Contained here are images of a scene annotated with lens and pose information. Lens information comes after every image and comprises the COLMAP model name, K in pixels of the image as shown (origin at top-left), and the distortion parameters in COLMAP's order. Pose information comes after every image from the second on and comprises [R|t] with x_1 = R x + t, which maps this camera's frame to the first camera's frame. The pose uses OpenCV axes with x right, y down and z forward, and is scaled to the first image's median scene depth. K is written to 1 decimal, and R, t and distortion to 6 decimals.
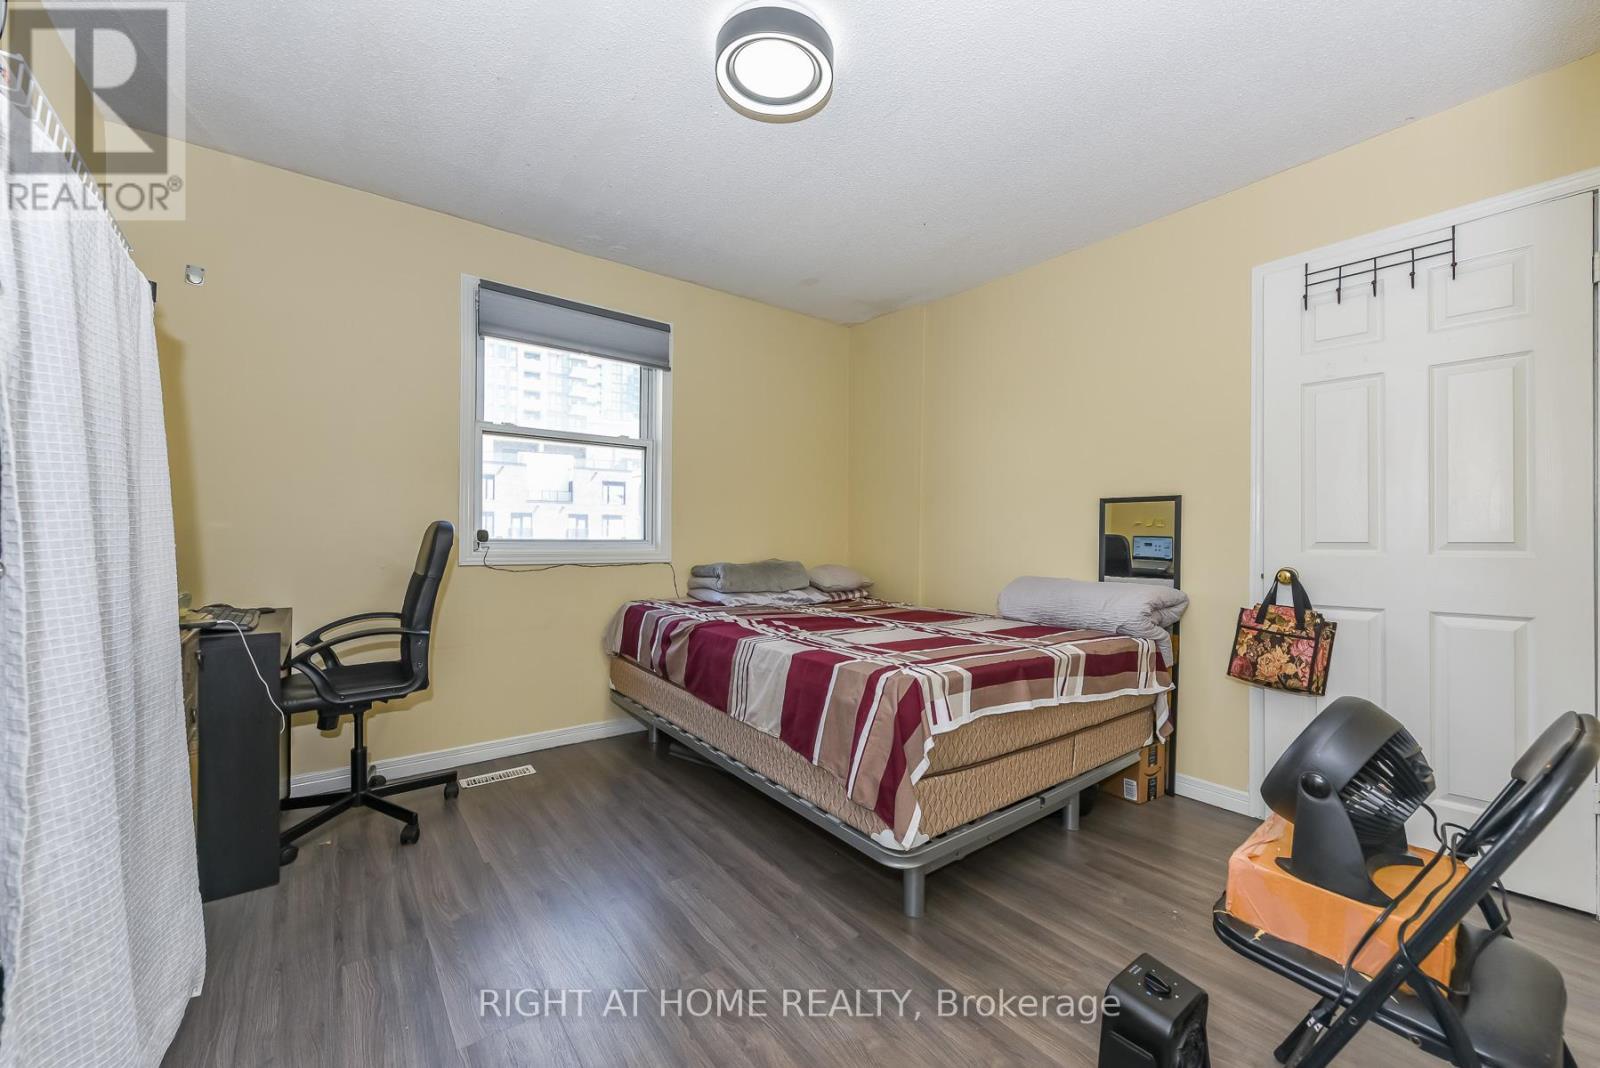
lens RADIAL K [[626.9, 0, 802.6], [0, 626.9, 537.6], [0, 0, 1]] dist [0.004310, 0.000133]
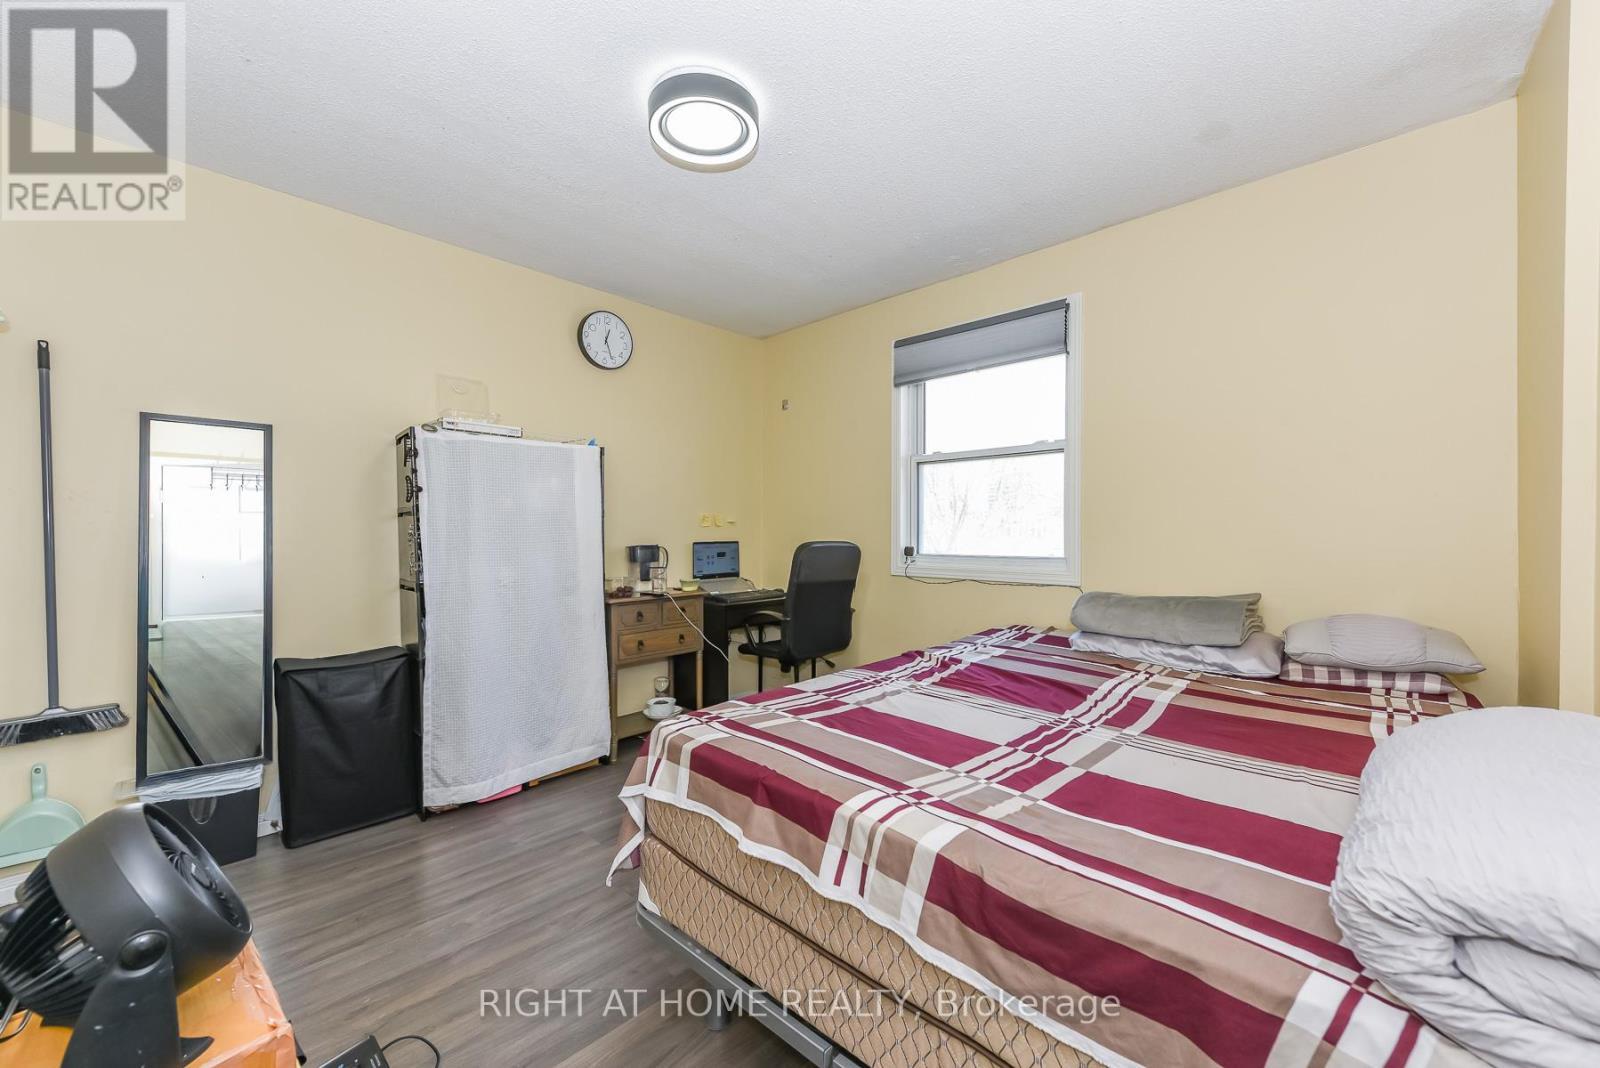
lens RADIAL K [[626.9, 0, 803.8], [0, 626.9, 537.7], [0, 0, 1]] dist [0.004310, 0.000133]
pose [[0.147333, -0.008074, -0.989054, 0.607716], [-0.000343, 0.999966, -0.008214, -0.019031], [0.989087, 0.001550, 0.147325, 0.594815]]
